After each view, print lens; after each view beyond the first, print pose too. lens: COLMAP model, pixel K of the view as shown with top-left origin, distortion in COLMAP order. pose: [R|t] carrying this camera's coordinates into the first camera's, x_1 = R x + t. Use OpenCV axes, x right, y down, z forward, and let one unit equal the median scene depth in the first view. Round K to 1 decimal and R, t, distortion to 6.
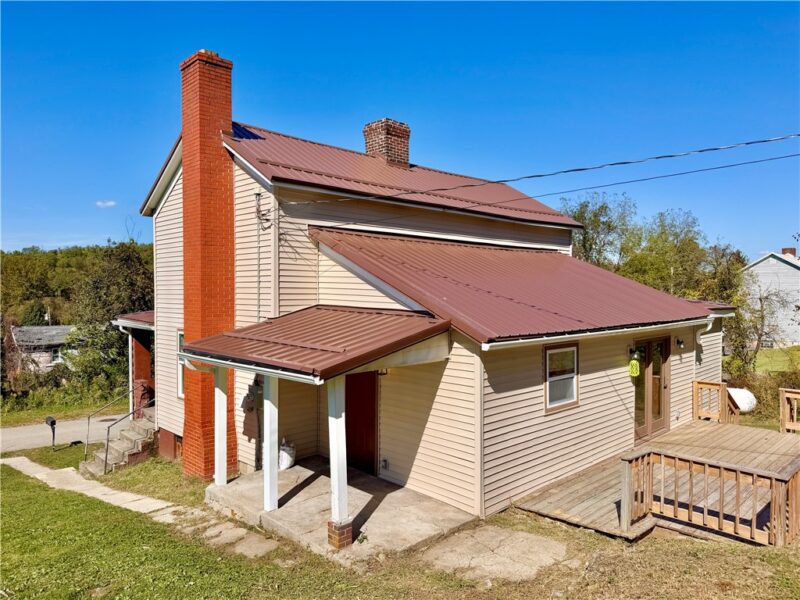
lens RADIAL K [[554.1, 0, 399.5], [0, 554.1, 293.4], [0, 0, 1]] dist [0.021798, -0.003960]
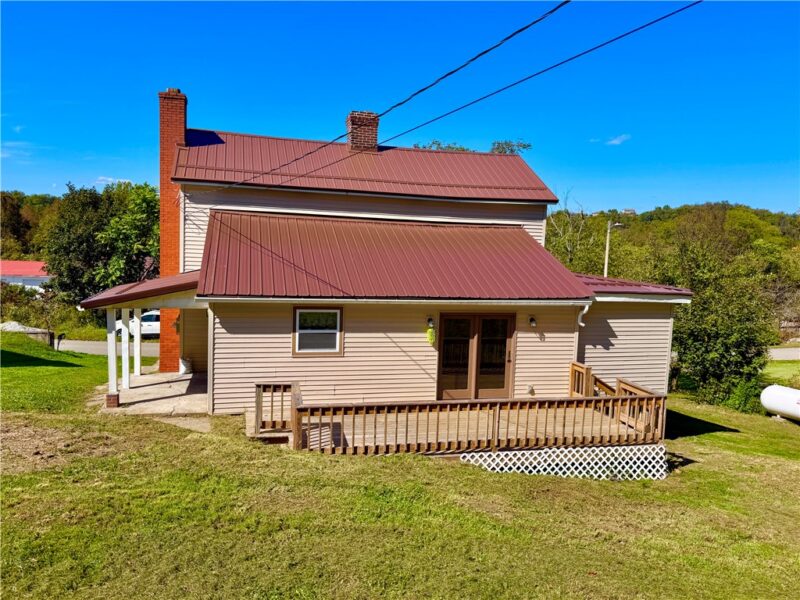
lens RADIAL K [[554.1, 0, 397.5], [0, 554.1, 304.2], [0, 0, 1]] dist [0.021798, -0.003960]
pose [[0.872433, 0.085902, -0.481125, 1.030960], [-0.041136, 0.993846, 0.102852, -0.050490], [0.486999, -0.069940, 0.870598, -0.026587]]
